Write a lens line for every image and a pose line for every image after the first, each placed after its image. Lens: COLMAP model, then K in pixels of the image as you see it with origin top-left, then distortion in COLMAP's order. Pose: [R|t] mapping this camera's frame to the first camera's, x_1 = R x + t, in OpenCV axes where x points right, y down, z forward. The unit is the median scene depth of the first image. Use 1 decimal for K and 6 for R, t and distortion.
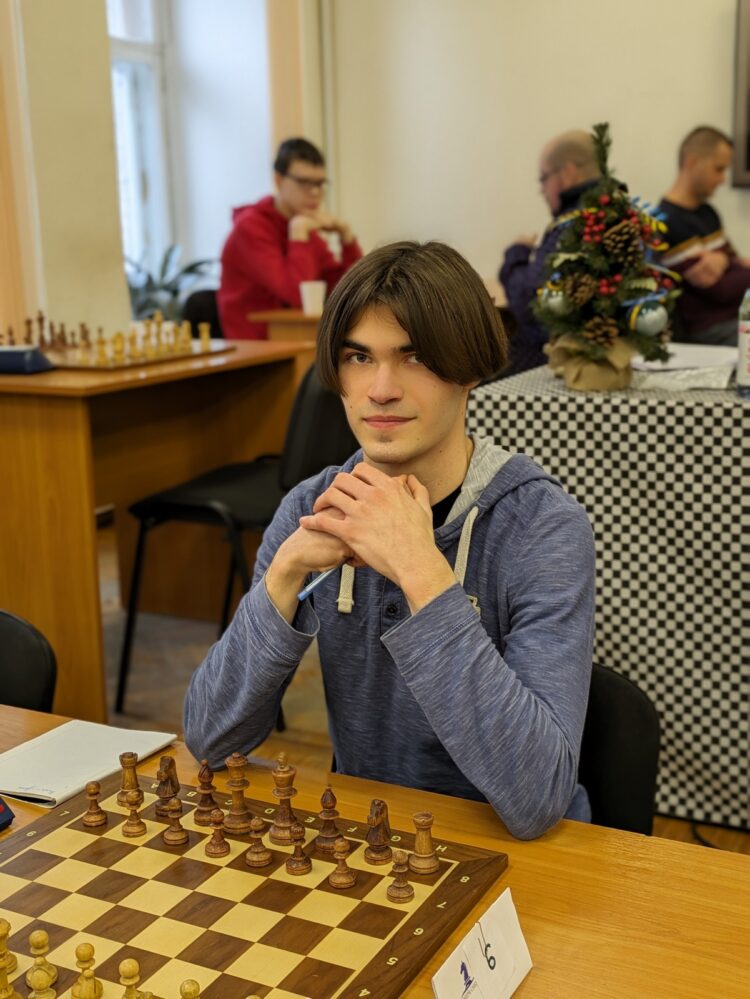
lens RADIAL K [[1300.7, 0, 375.0], [0, 1300.7, 499.5], [0, 0, 1]] dist [-0.011735, -0.001940]
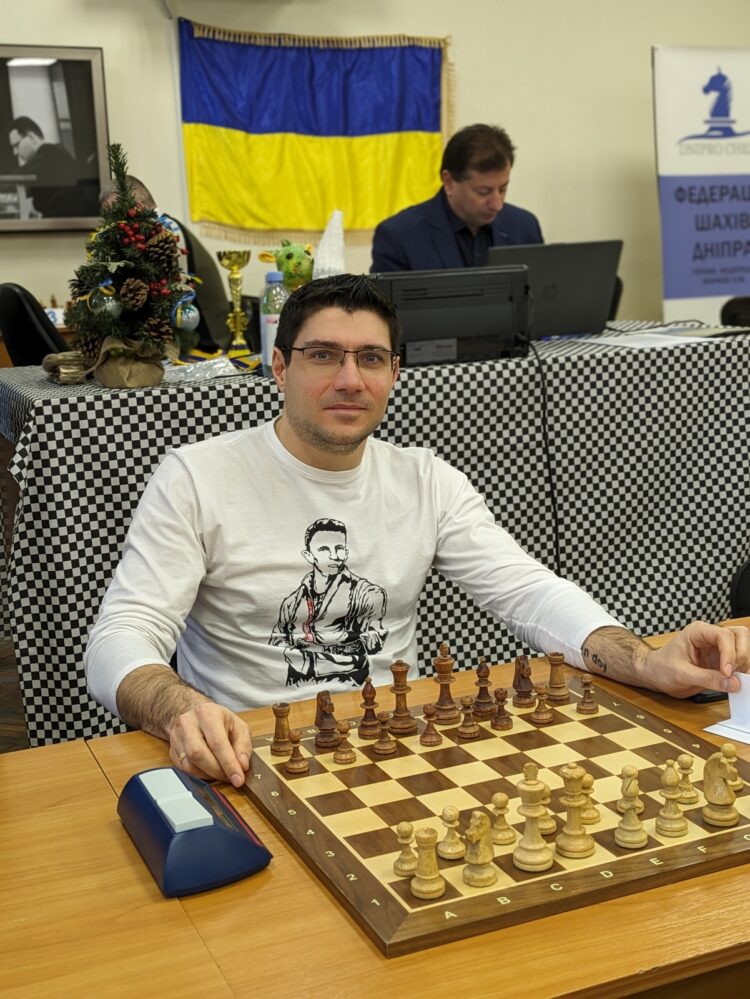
lens RADIAL K [[1300.7, 0, 375.0], [0, 1300.7, 499.5], [0, 0, 1]] dist [-0.011735, -0.001940]
pose [[0.797394, -0.158577, 0.582251, -0.343338], [0.159656, 0.985912, 0.049866, -0.012202], [-0.581956, 0.053197, 0.811478, -0.001672]]
